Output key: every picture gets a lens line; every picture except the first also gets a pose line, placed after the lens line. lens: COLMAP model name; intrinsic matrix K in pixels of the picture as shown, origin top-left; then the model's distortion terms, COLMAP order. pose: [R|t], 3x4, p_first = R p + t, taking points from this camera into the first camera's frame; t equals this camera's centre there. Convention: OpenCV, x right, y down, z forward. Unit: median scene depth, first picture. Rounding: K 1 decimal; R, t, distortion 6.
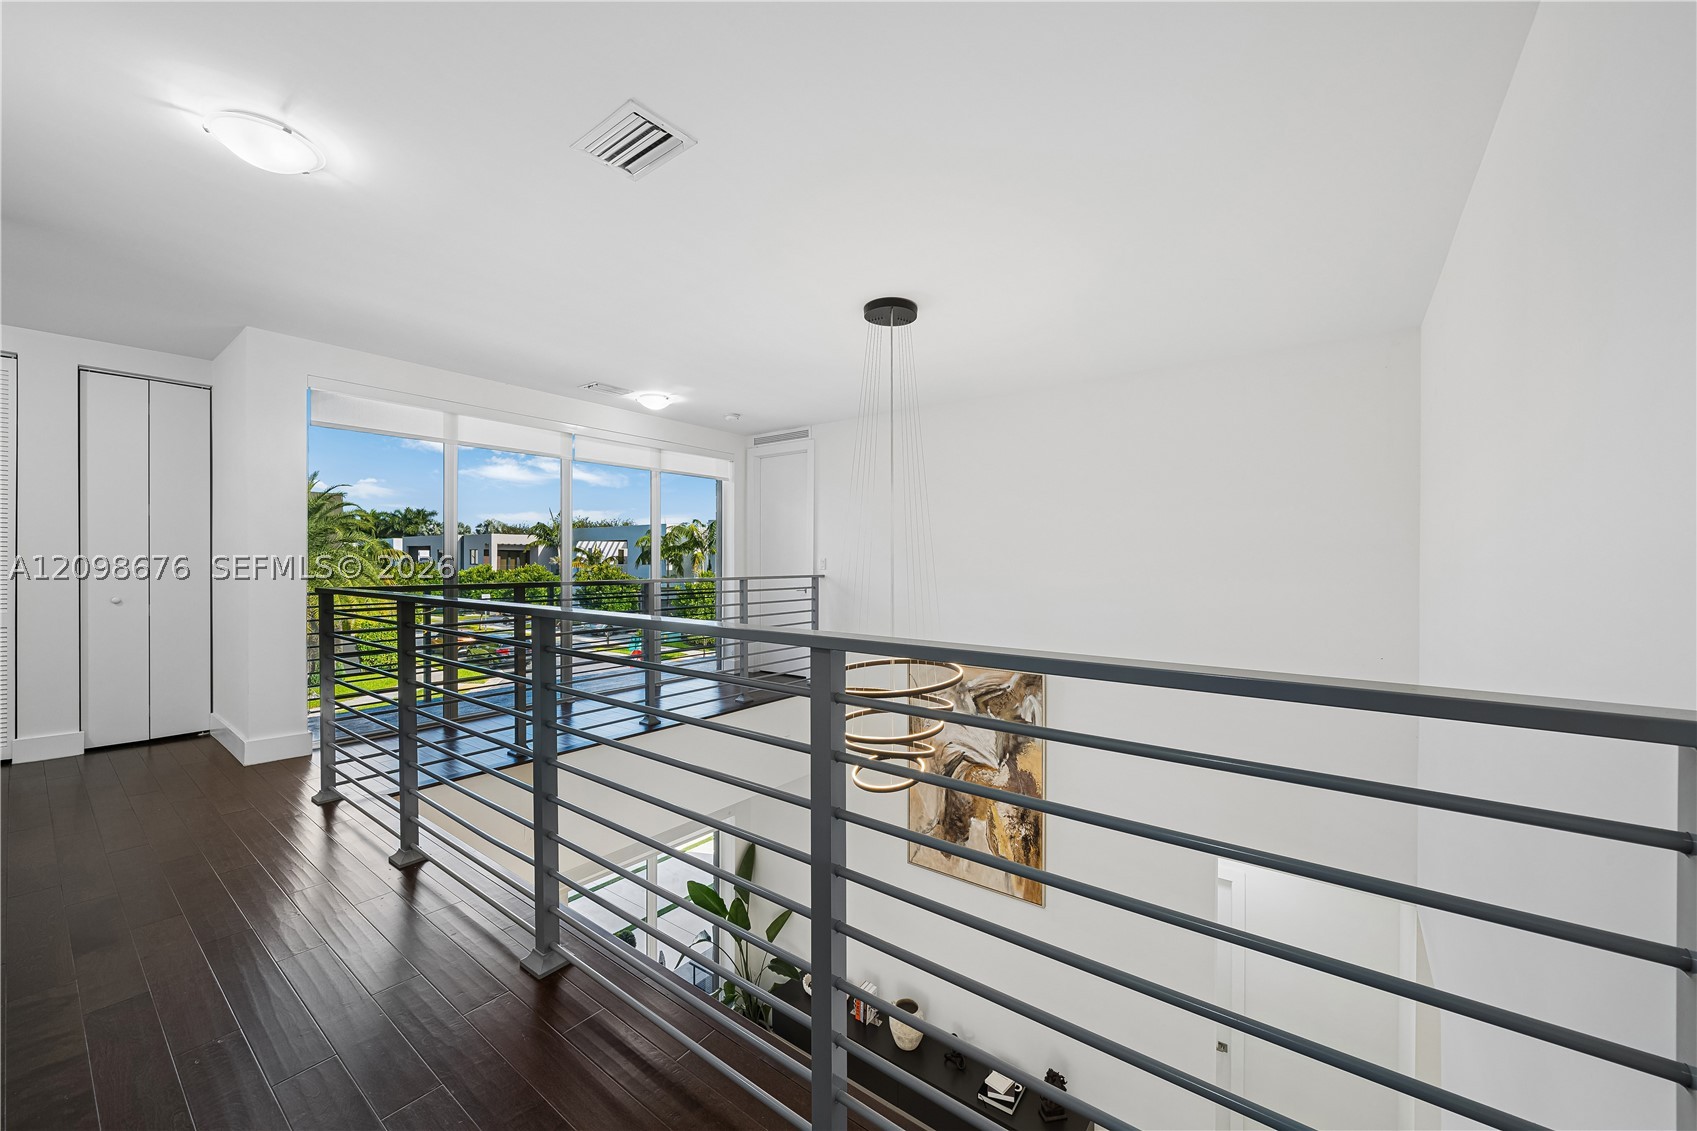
lens RADIAL K [[658.0, 0, 844.3], [0, 658.0, 561.6], [0, 0, 1]] dist [-0.004986, 0.001248]
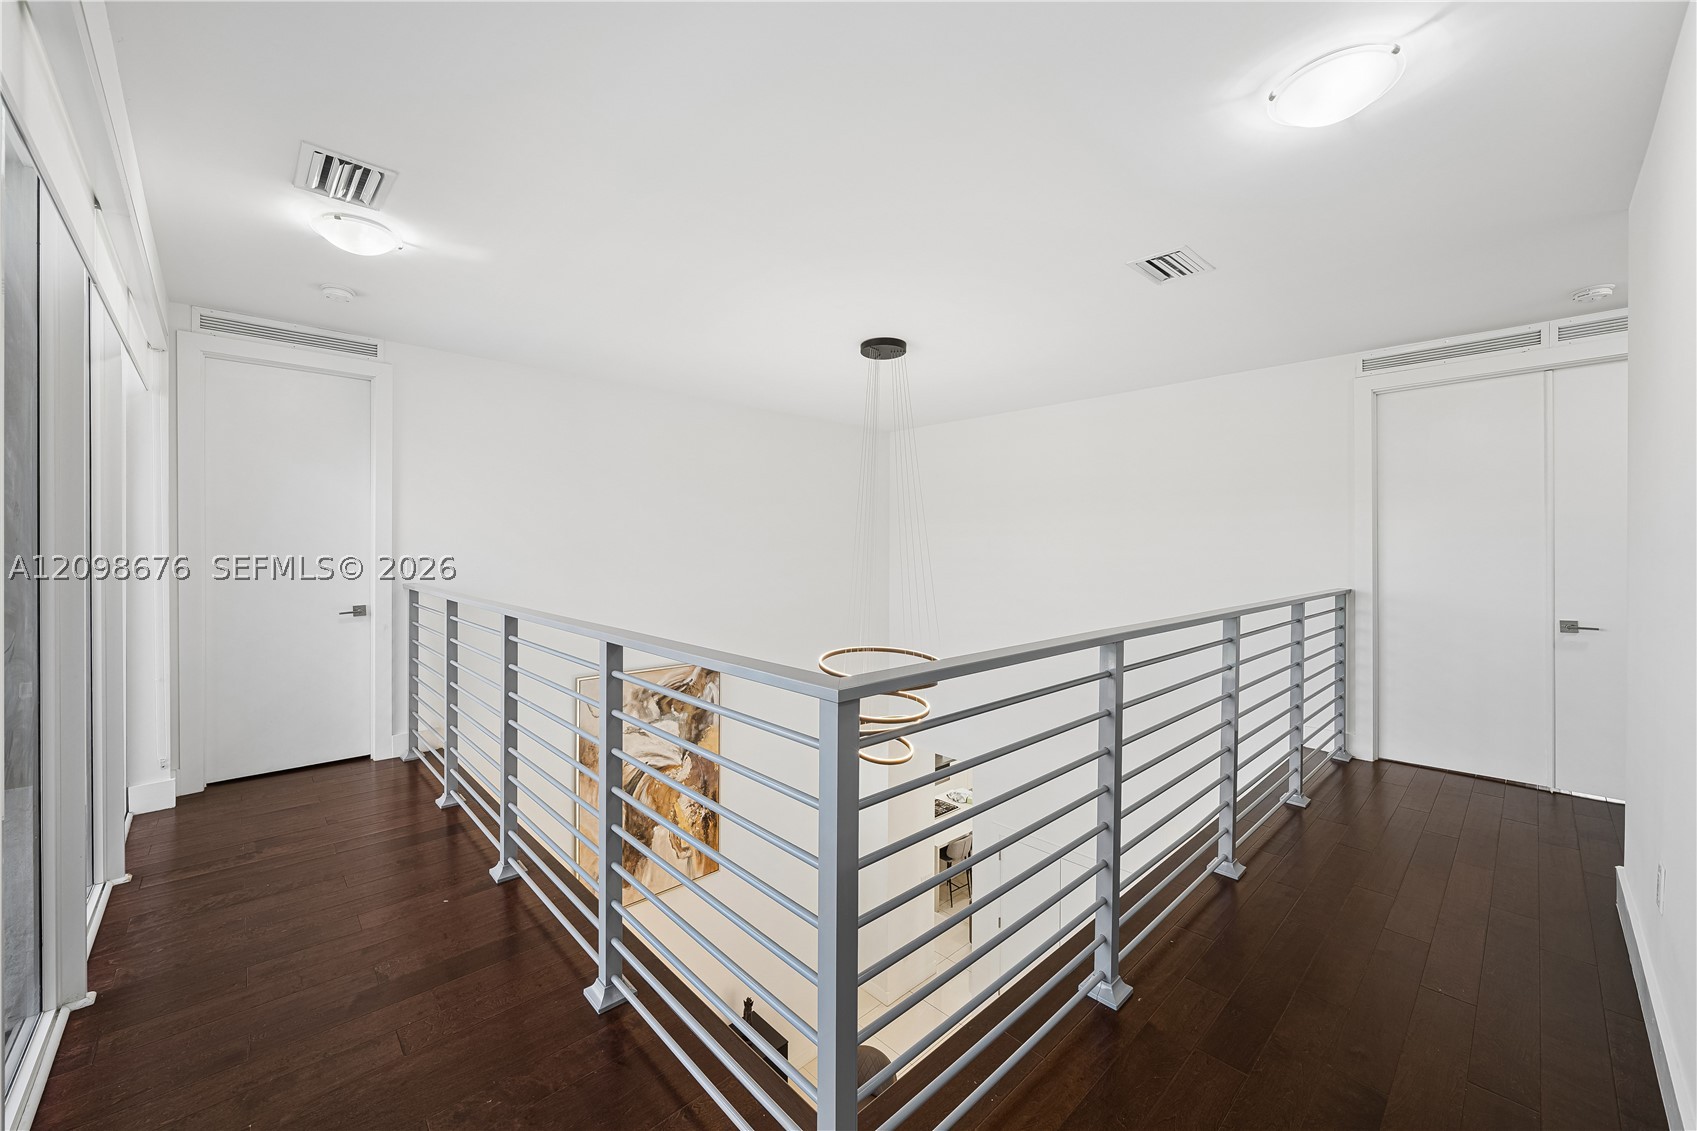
lens RADIAL K [[658.0, 0, 845.9], [0, 658.0, 553.5], [0, 0, 1]] dist [-0.004986, 0.001248]
pose [[0.140487, -0.009544, 0.990036, -0.745198], [0.001997, 0.999954, 0.009356, -0.018414], [-0.990080, 0.000663, 0.140500, 0.619313]]
